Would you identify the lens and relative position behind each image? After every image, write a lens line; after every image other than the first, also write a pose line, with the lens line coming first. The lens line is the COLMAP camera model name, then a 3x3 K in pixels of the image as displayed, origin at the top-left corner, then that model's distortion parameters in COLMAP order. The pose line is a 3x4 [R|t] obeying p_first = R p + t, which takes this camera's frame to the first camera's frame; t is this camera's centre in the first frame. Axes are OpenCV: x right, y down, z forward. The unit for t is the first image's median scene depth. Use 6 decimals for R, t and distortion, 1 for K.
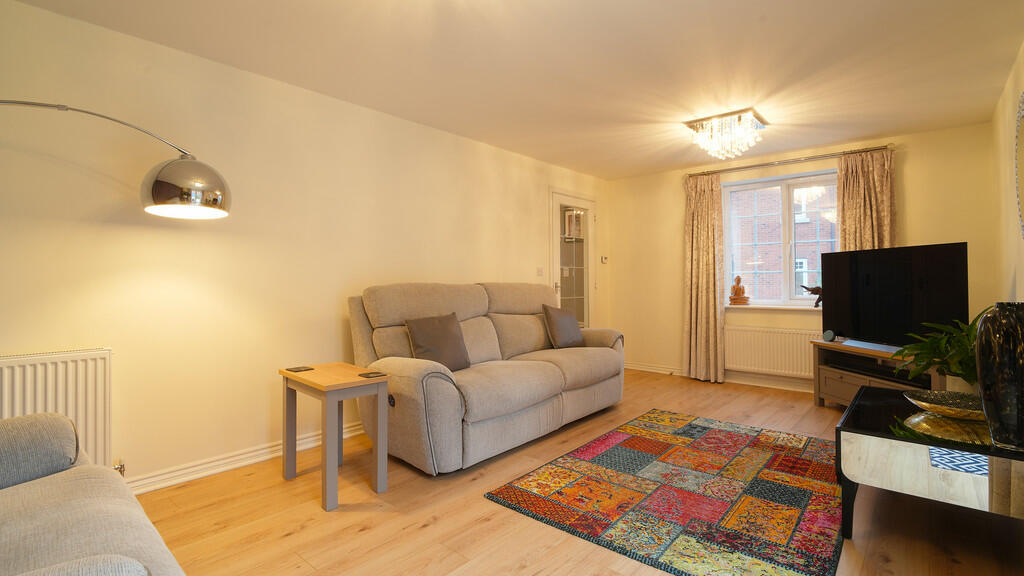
lens RADIAL K [[477.4, 0, 510.7], [0, 477.4, 282.5], [0, 0, 1]] dist [-0.000472, -0.000046]
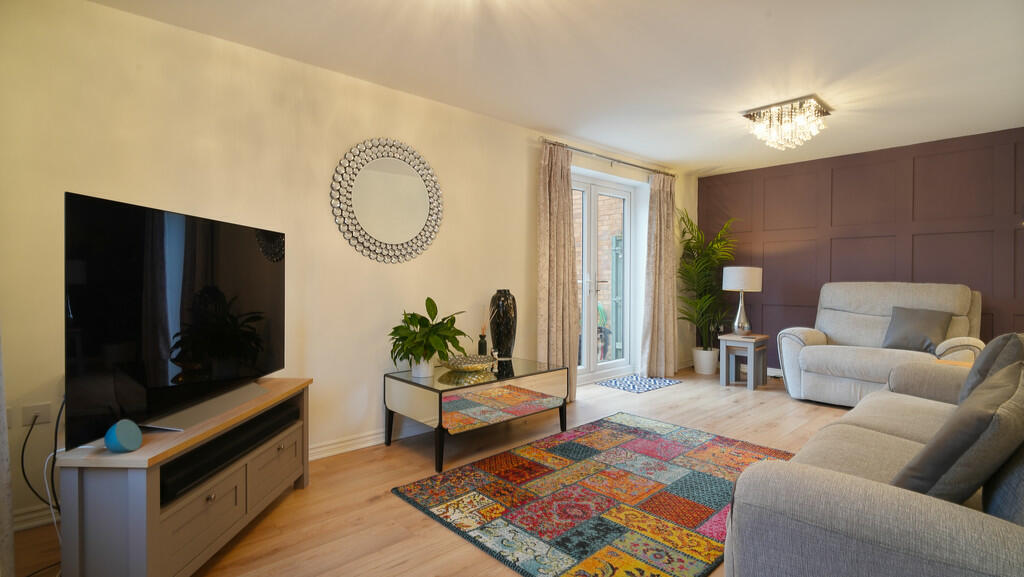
lens RADIAL K [[488.8, 0, 512.8], [0, 488.8, 284.3], [0, 0, 1]] dist [-0.000369, -0.000049]
pose [[-0.994469, 0.000398, 0.105033, 0.515861], [0.002226, 0.999848, 0.017289, -0.010601], [-0.105010, 0.017427, -0.994318, 2.005417]]
